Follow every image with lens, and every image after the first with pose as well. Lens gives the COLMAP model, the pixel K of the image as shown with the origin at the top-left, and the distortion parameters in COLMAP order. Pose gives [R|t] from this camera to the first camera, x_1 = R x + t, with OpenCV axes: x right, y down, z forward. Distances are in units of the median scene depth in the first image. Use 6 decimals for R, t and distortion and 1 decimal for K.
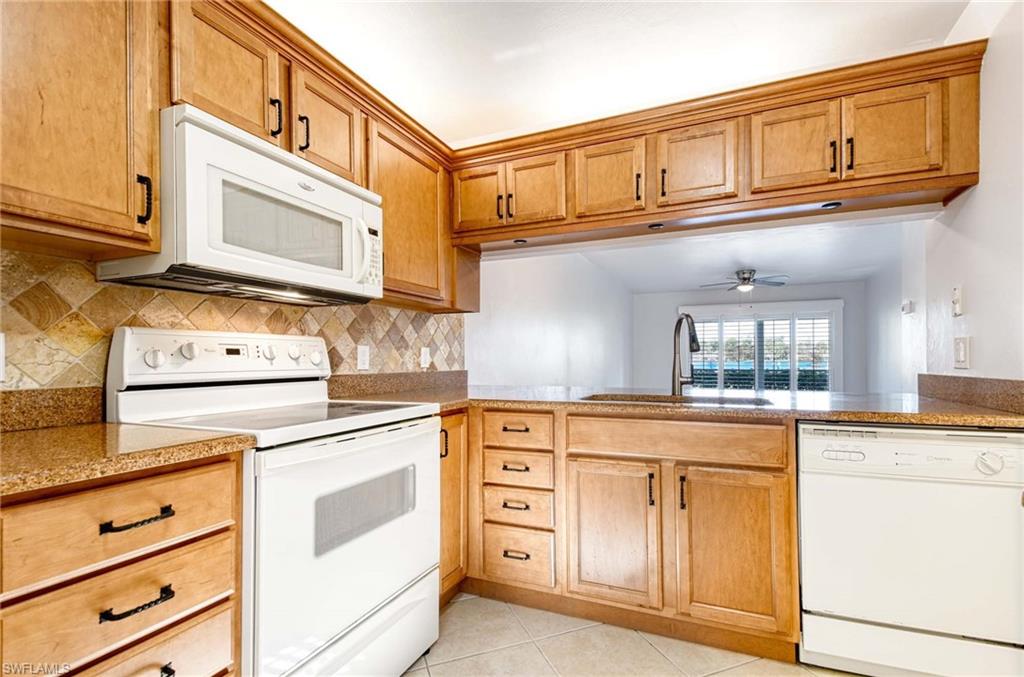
lens RADIAL K [[470.0, 0, 514.2], [0, 470.0, 354.0], [0, 0, 1]] dist [-0.004271, -0.000822]
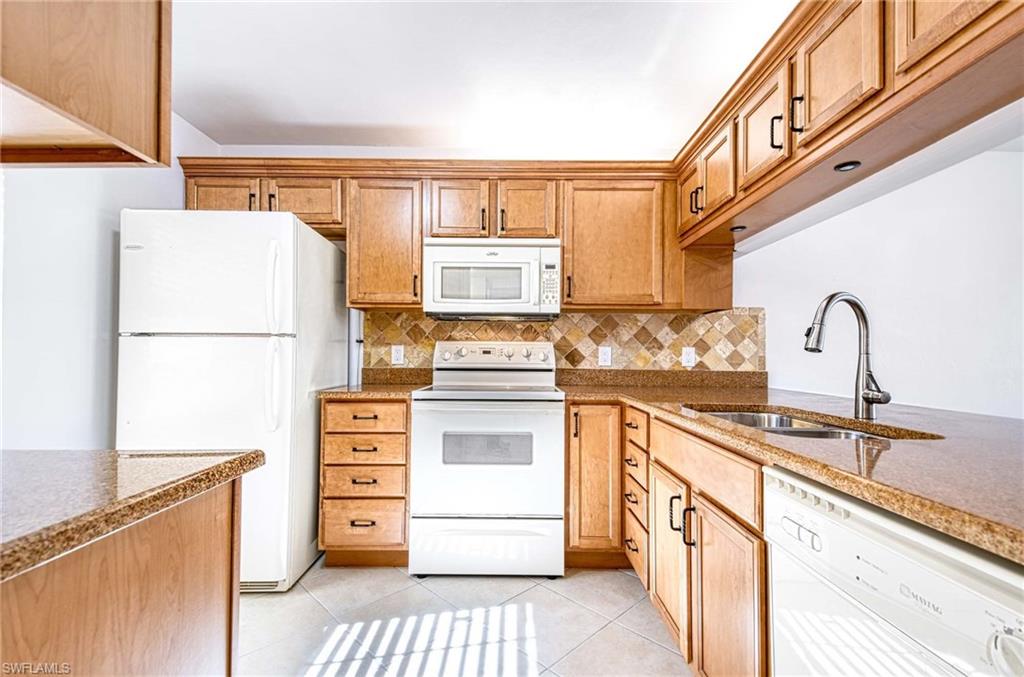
lens RADIAL K [[434.9, 0, 513.6], [0, 434.9, 350.0], [0, 0, 1]] dist [0.002177, 0.000064]
pose [[0.398197, -0.005591, -0.917283, 0.734594], [0.000423, 0.999982, -0.005911, -0.002911], [0.917300, 0.001966, 0.398193, 0.332438]]
